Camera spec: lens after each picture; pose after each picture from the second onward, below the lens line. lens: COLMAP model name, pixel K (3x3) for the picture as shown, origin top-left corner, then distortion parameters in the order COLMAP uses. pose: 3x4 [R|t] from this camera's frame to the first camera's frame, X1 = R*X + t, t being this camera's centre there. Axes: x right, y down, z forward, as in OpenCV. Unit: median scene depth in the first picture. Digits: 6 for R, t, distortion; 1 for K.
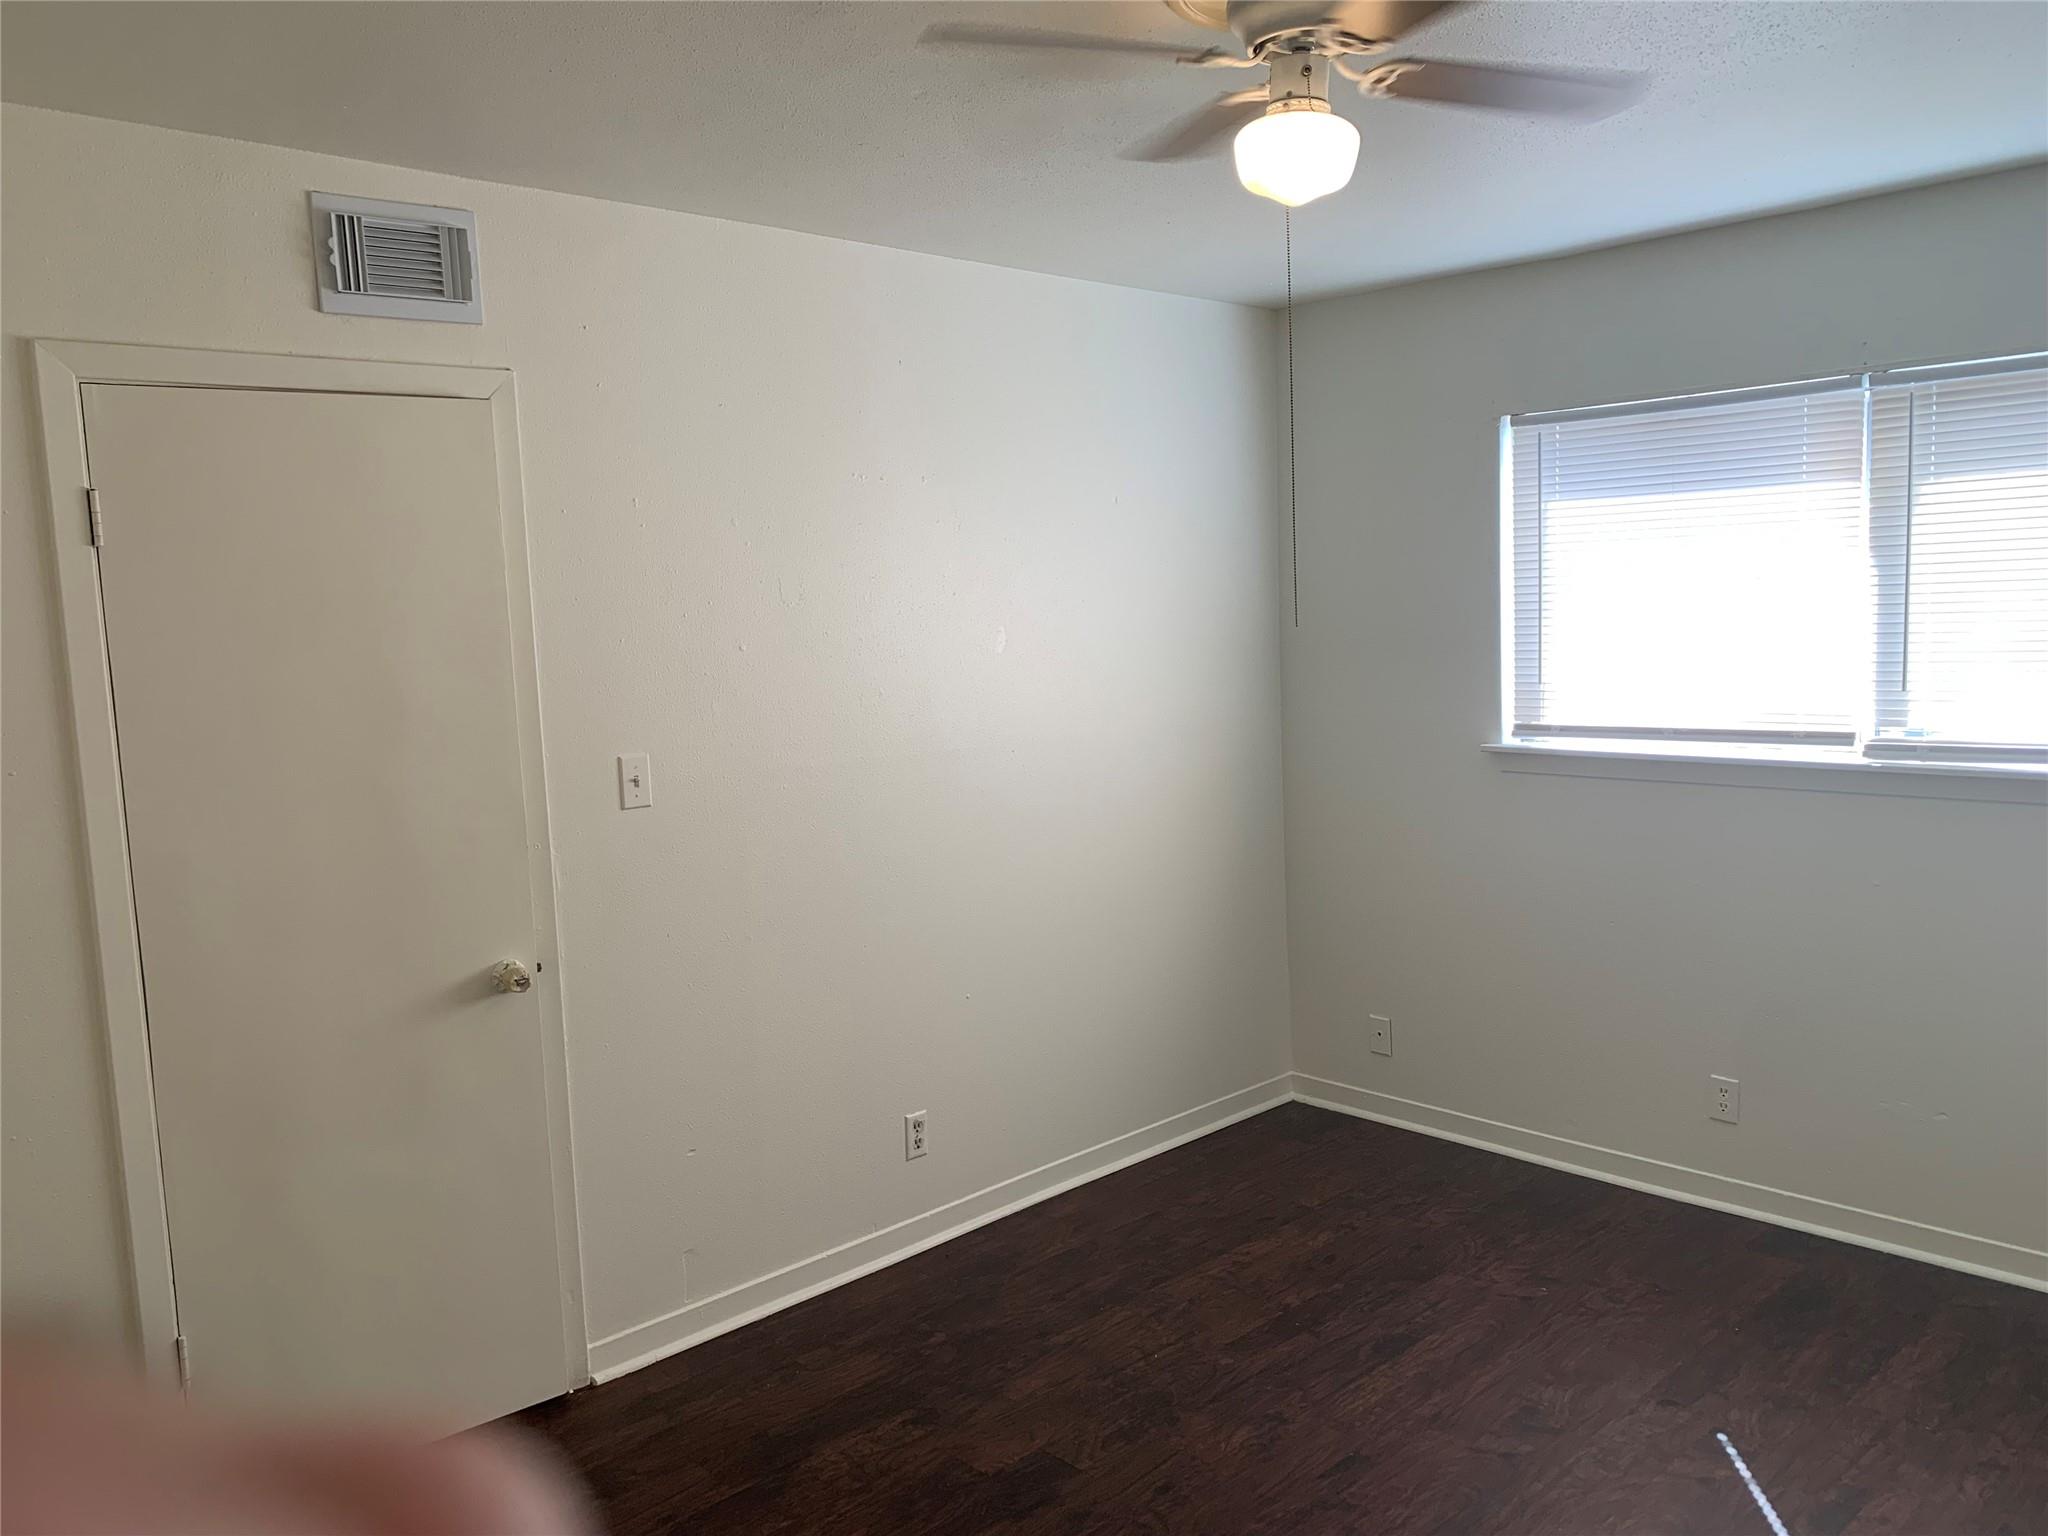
lens RADIAL K [[1560.0, 0, 1039.5], [0, 1560.0, 771.6], [0, 0, 1]] dist [0.037335, -0.044877]
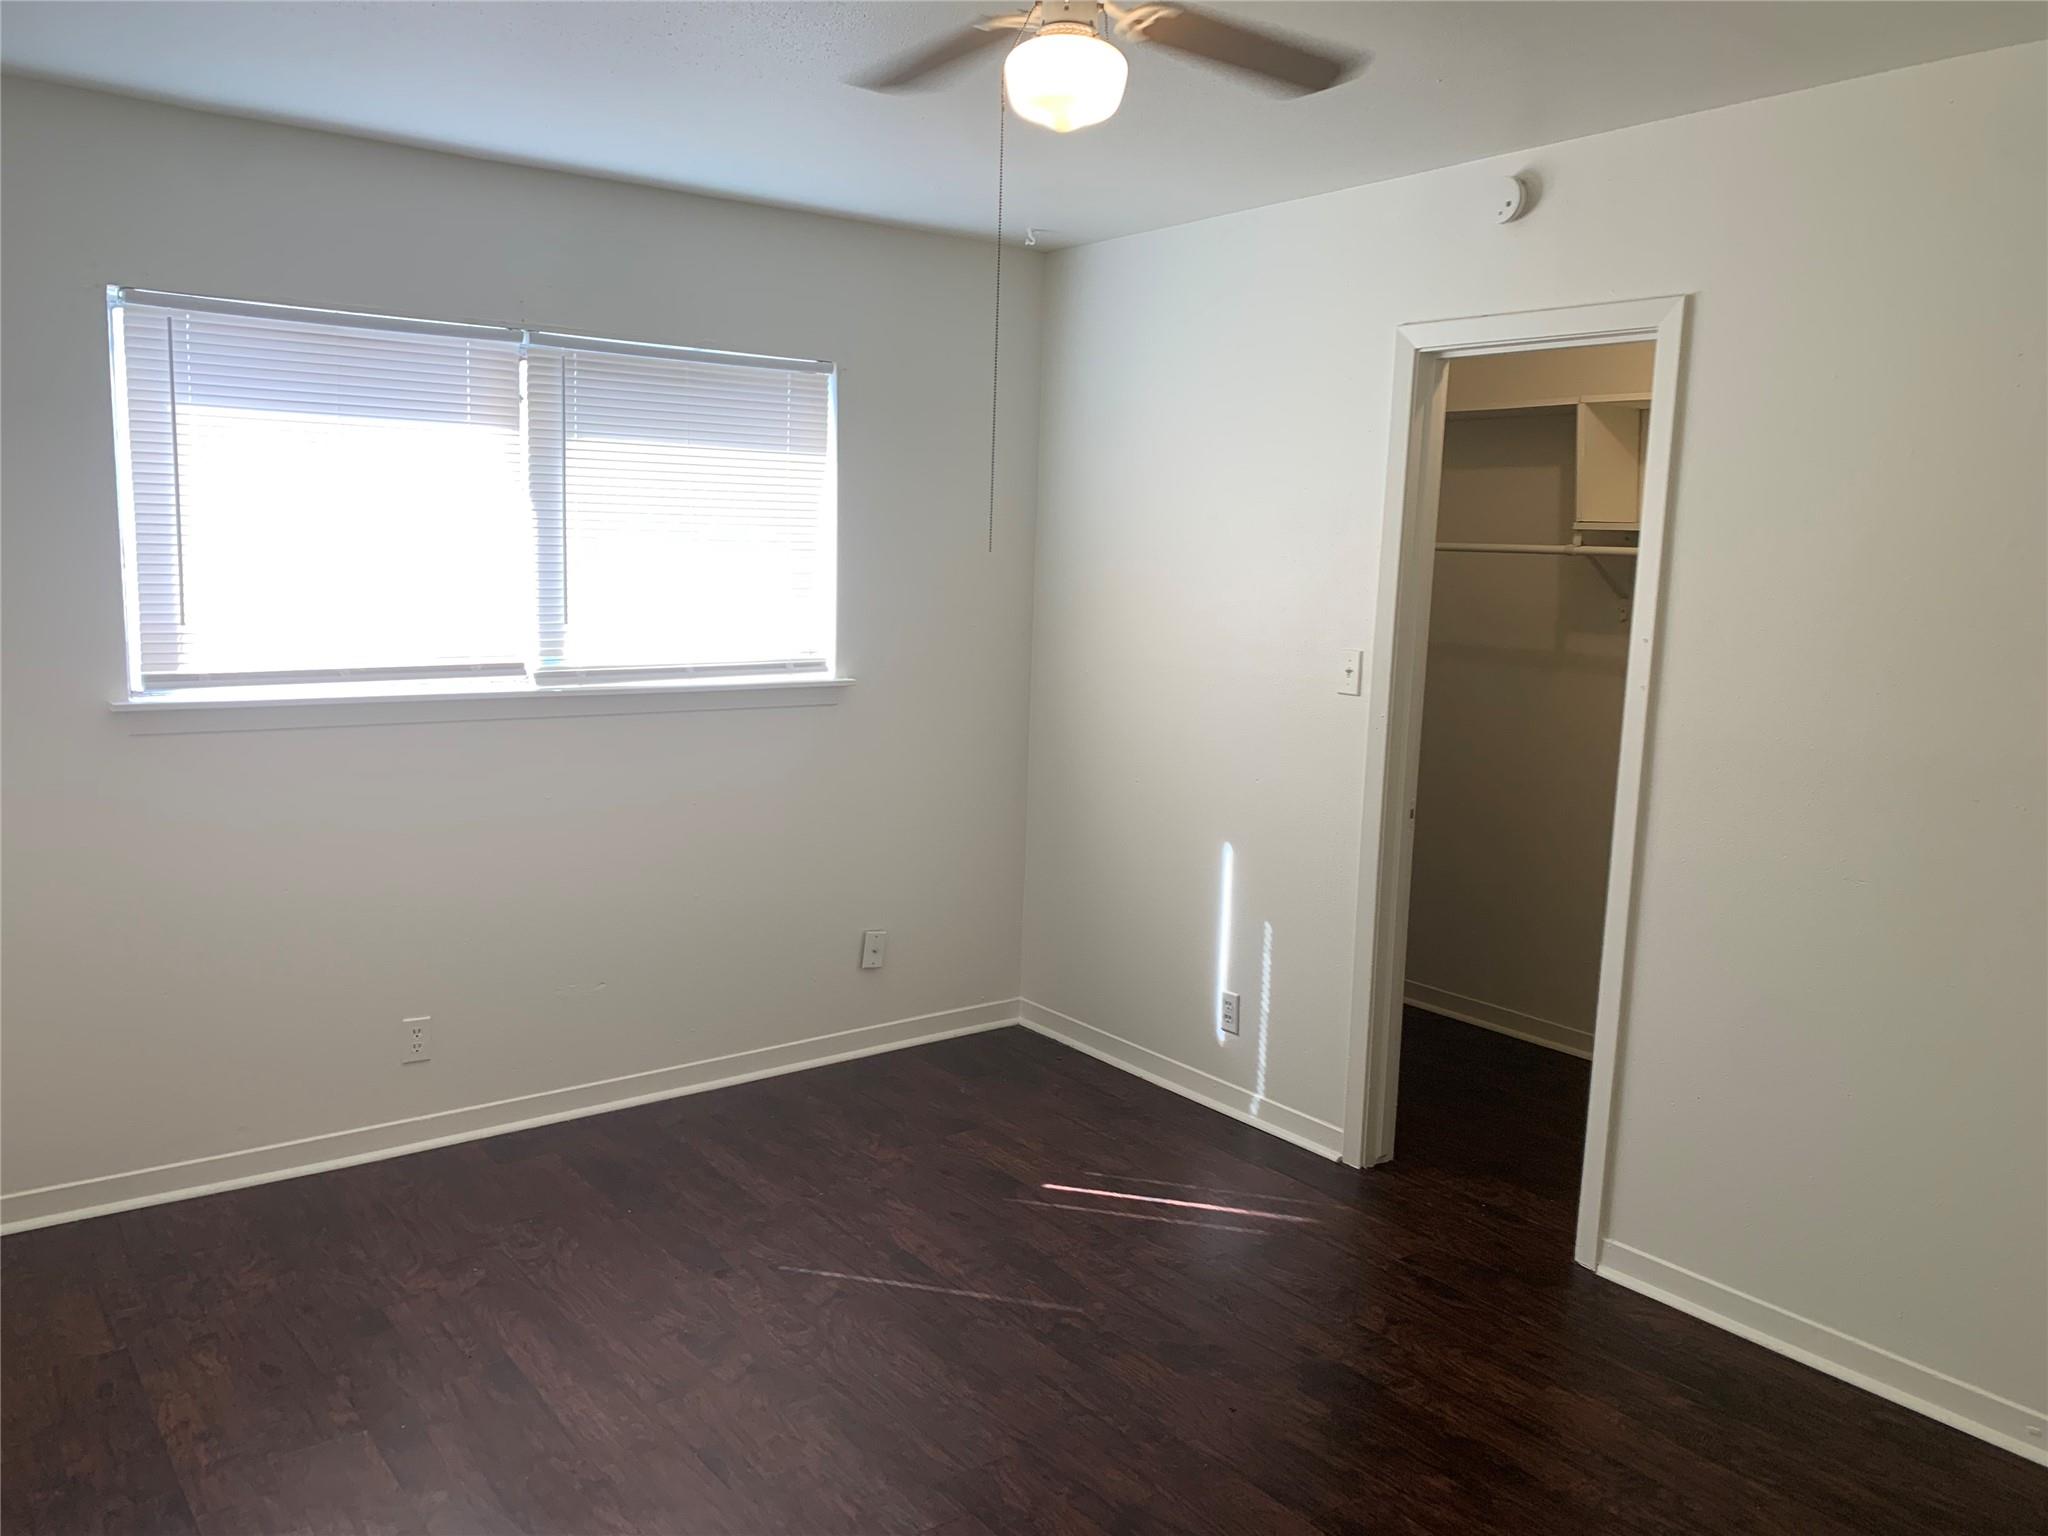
lens RADIAL K [[1560.0, 0, 1028.6], [0, 1560.0, 762.2], [0, 0, 1]] dist [0.037335, -0.044877]
pose [[0.121393, -0.111205, 0.986356, -0.515826], [0.069065, 0.992242, 0.103368, -0.044448], [-0.990199, 0.055575, 0.128131, 0.518985]]
